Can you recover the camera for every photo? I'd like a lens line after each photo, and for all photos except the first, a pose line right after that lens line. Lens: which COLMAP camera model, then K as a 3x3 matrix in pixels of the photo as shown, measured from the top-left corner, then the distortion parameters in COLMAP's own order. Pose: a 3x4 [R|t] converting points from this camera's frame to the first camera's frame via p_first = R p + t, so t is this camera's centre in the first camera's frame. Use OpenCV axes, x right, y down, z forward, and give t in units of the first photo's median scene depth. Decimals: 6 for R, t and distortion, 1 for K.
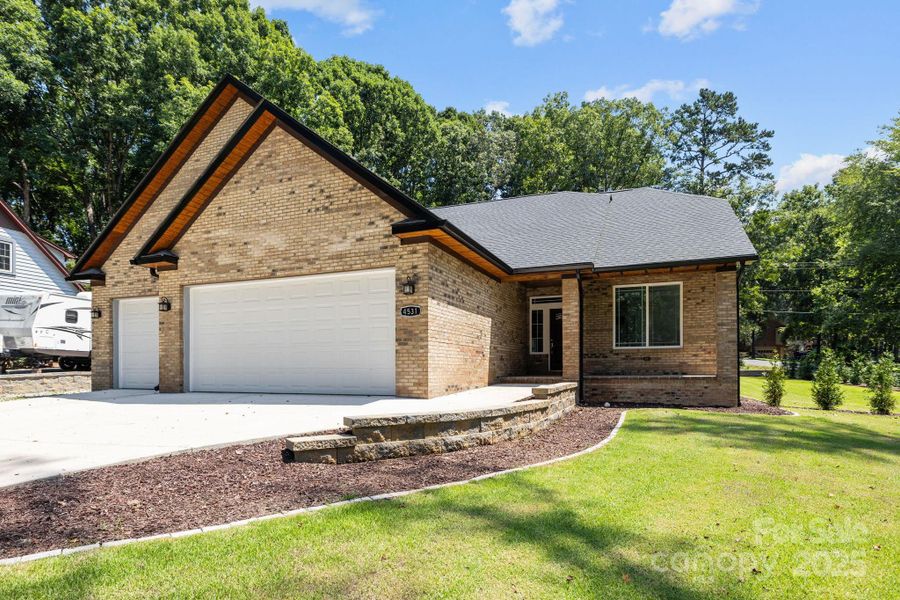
lens RADIAL K [[504.3, 0, 443.0], [0, 504.3, 367.4], [0, 0, 1]] dist [-0.003642, -0.001256]
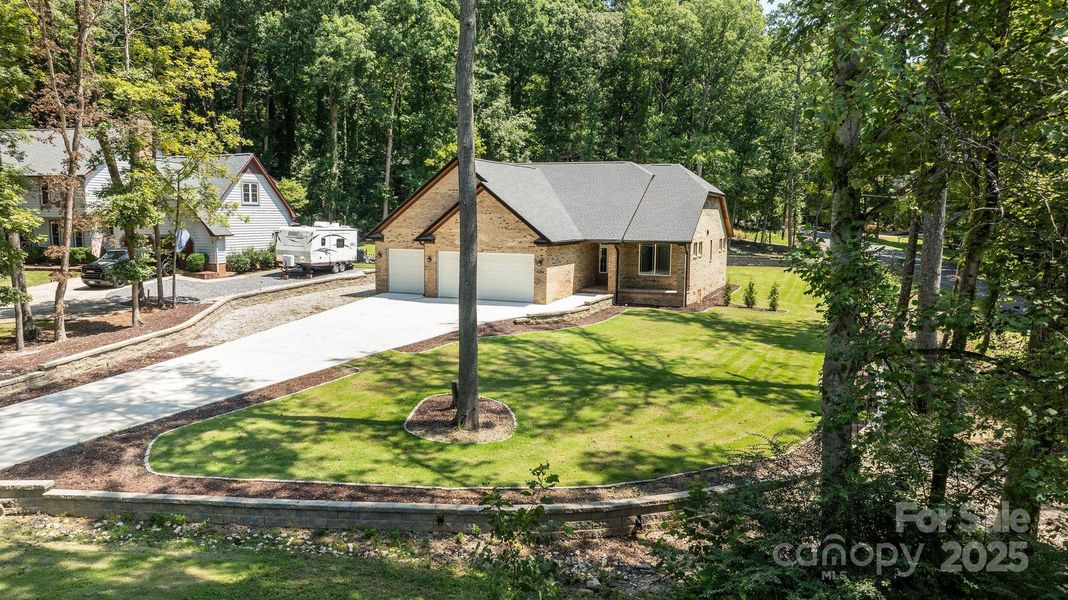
lens RADIAL K [[749.3, 0, 533.5], [0, 749.3, 301.6], [0, 0, 1]] dist [-0.023981, -0.000245]
pose [[0.999848, 0.015013, -0.008863, -0.043497], [-0.013871, 0.992999, 0.117301, -0.297829], [0.010562, -0.117161, 0.993057, -2.097910]]
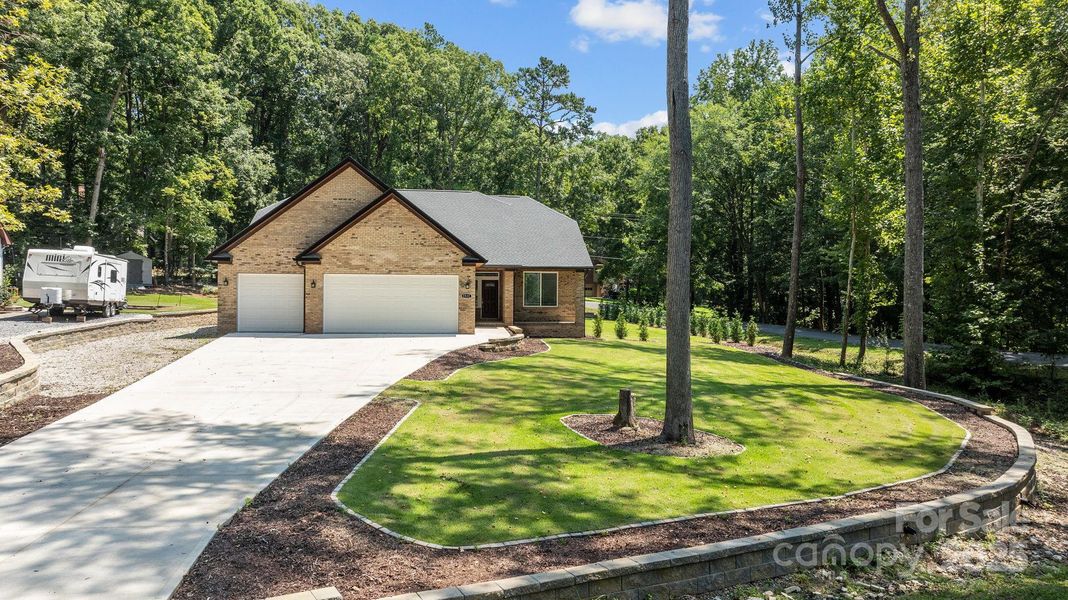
lens RADIAL K [[749.3, 0, 534.3], [0, 749.3, 296.7], [0, 0, 1]] dist [-0.023981, -0.000245]
pose [[0.872983, 0.011233, 0.487621, -1.020247], [-0.010958, 0.999934, -0.003417, -0.070286], [-0.487628, -0.002360, 0.873049, -1.478209]]
